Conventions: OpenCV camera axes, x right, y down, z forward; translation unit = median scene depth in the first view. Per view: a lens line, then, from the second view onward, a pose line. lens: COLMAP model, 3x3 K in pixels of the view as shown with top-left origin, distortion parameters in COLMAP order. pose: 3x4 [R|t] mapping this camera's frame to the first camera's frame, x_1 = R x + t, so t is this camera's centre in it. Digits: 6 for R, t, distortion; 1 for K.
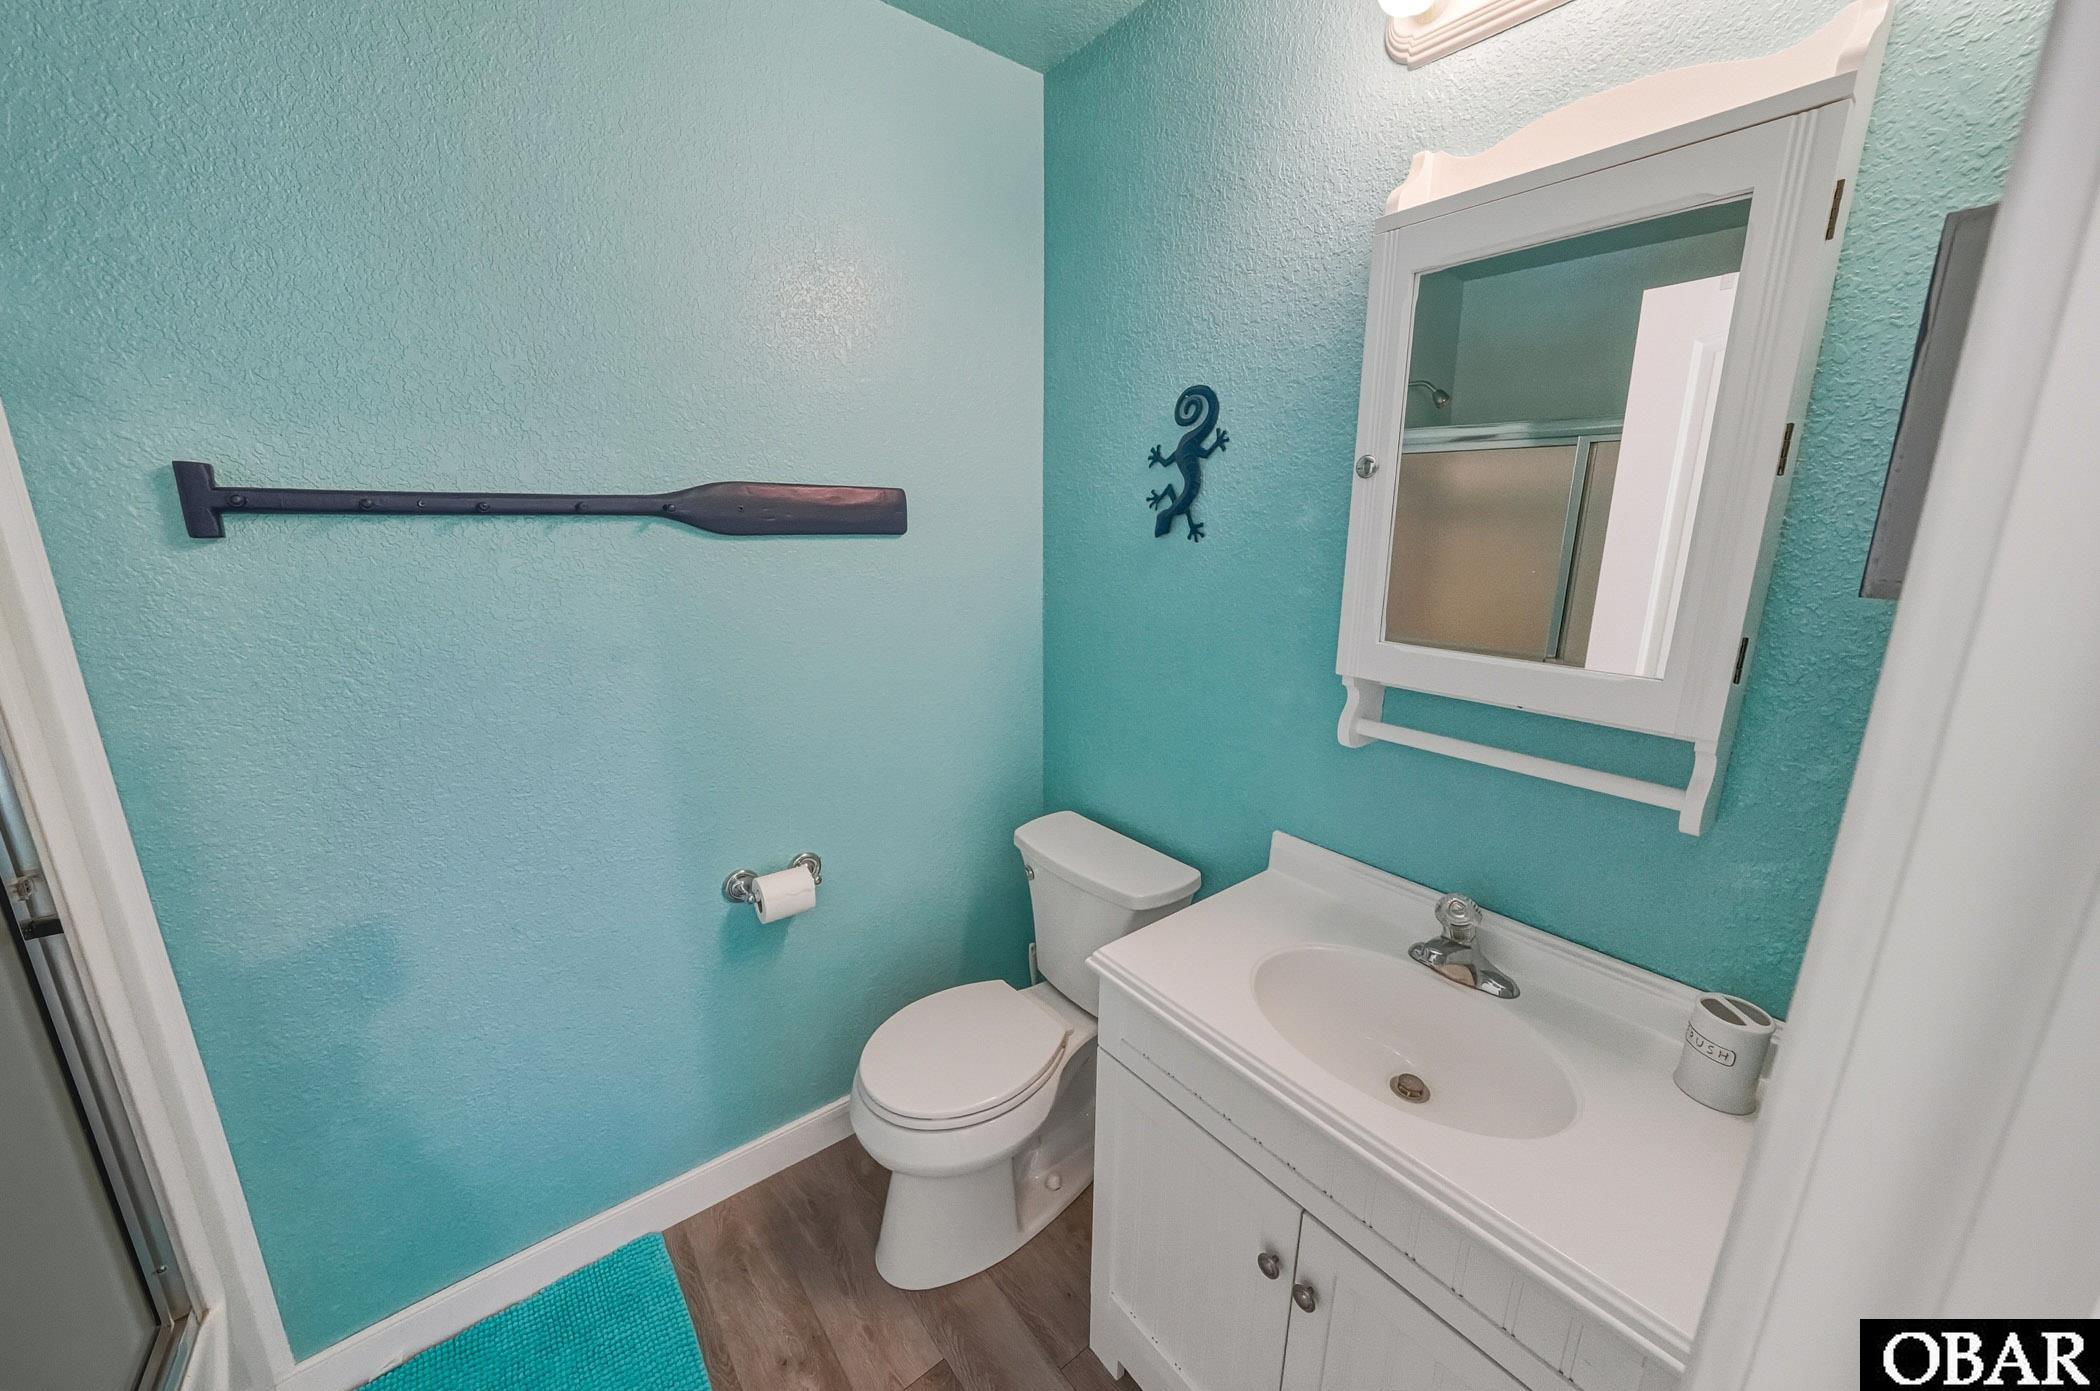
lens RADIAL K [[734.0, 0, 1061.9], [0, 734.0, 681.3], [0, 0, 1]] dist [-0.000271, -0.000006]
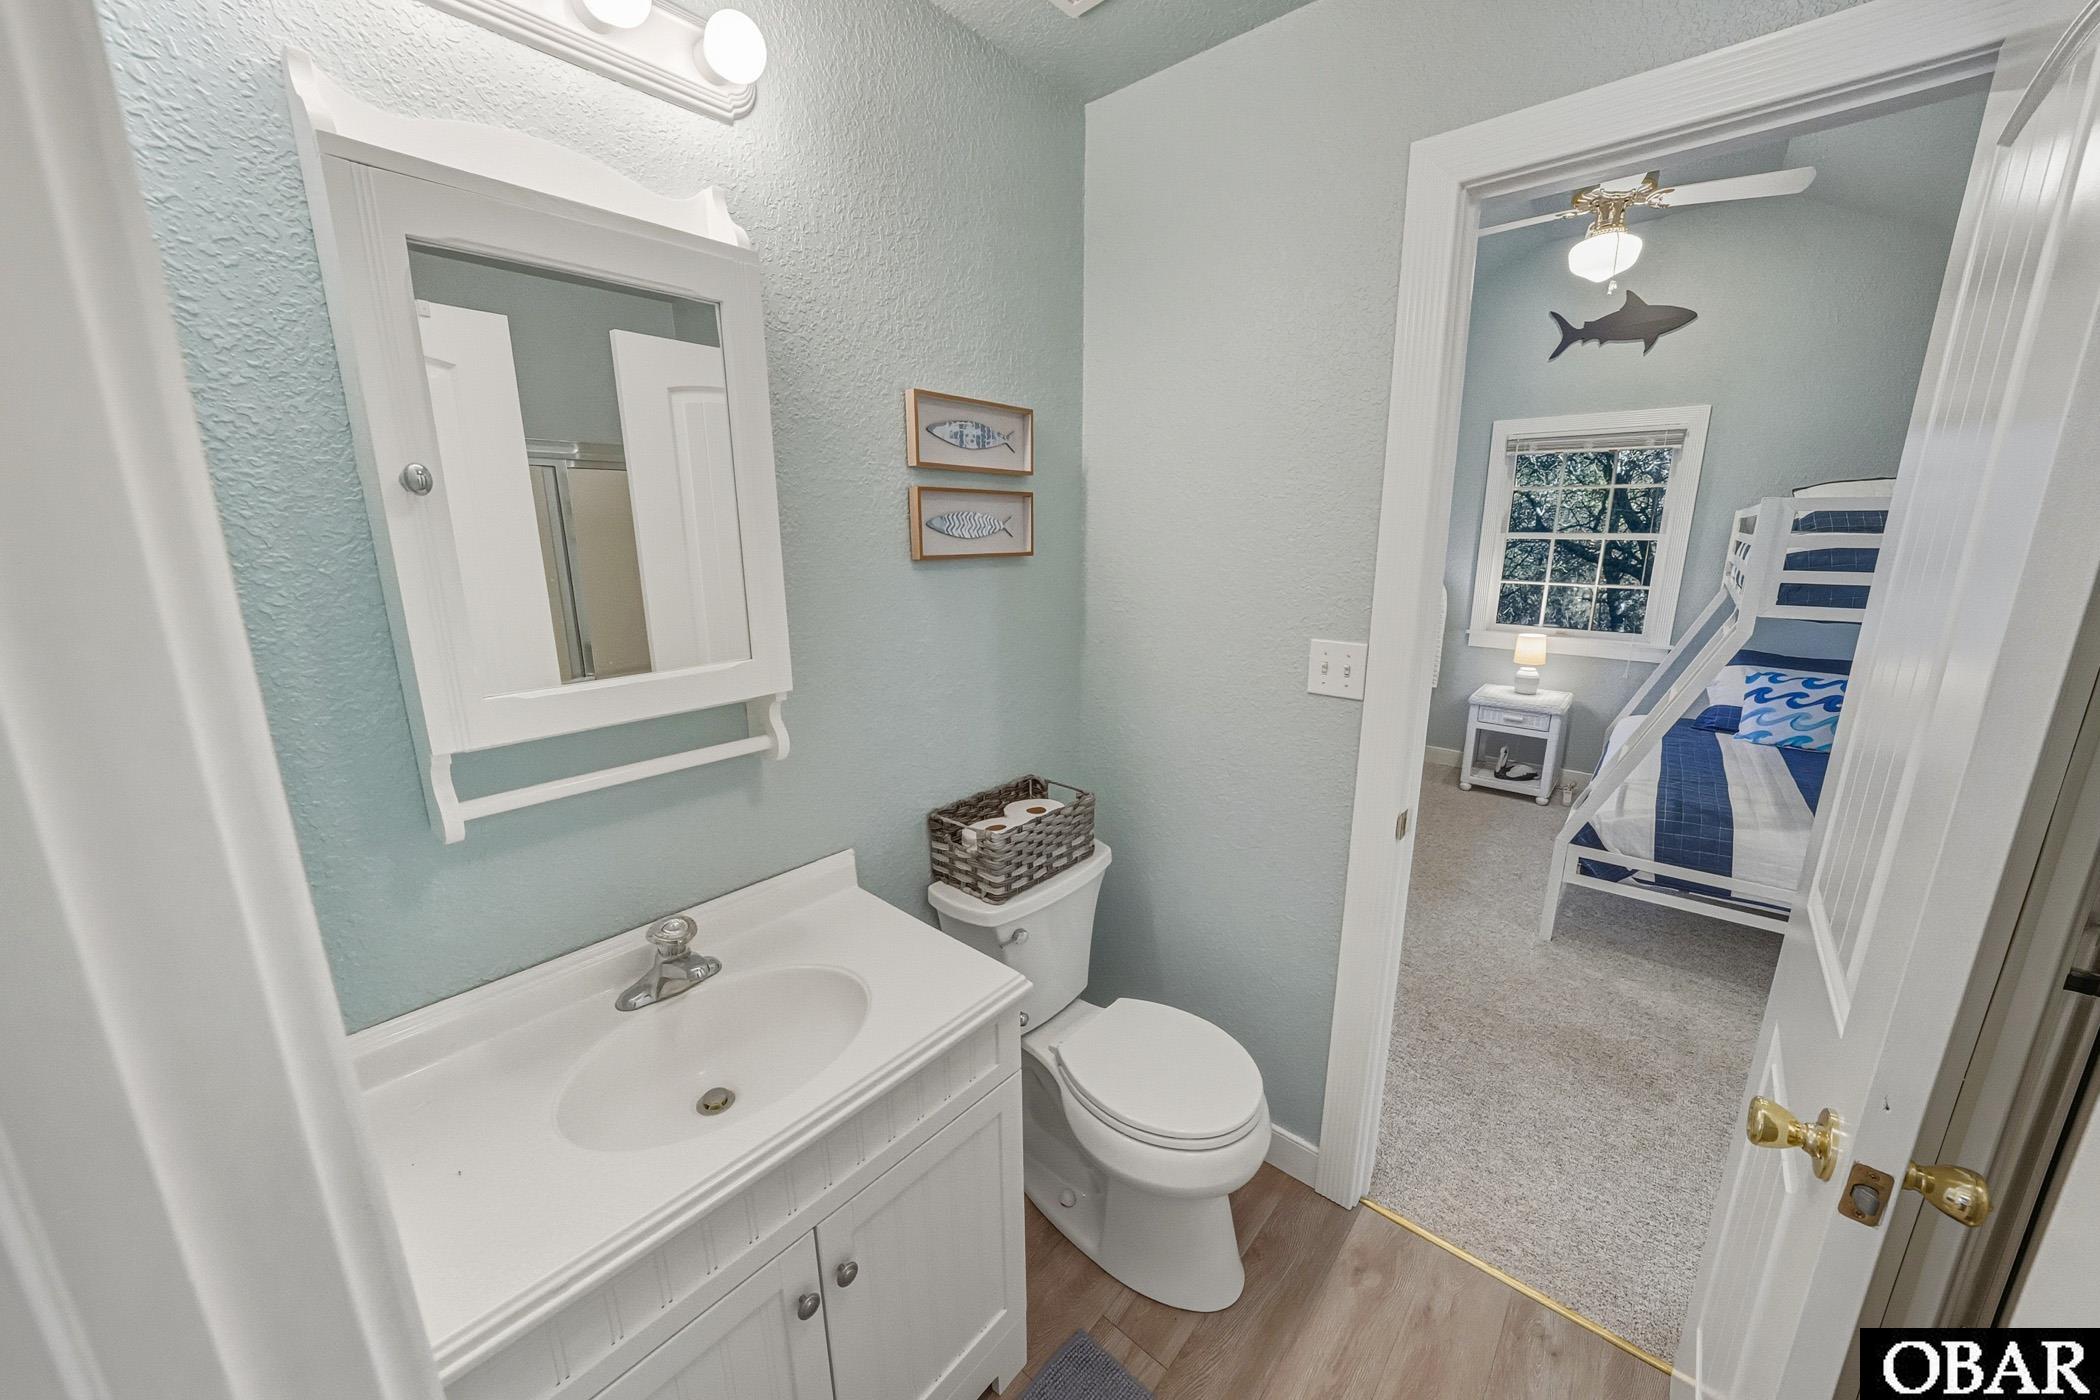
lens RADIAL K [[744.4, 0, 1050.0], [0, 744.4, 700.0], [0, 0, 1]] dist [0.000485, 0.000093]
pose [[-0.153934, -0.227746, 0.961476, -0.467868], [0.225643, 0.939258, 0.258609, -0.127343], [-0.961972, 0.256759, -0.093194, 0.531298]]
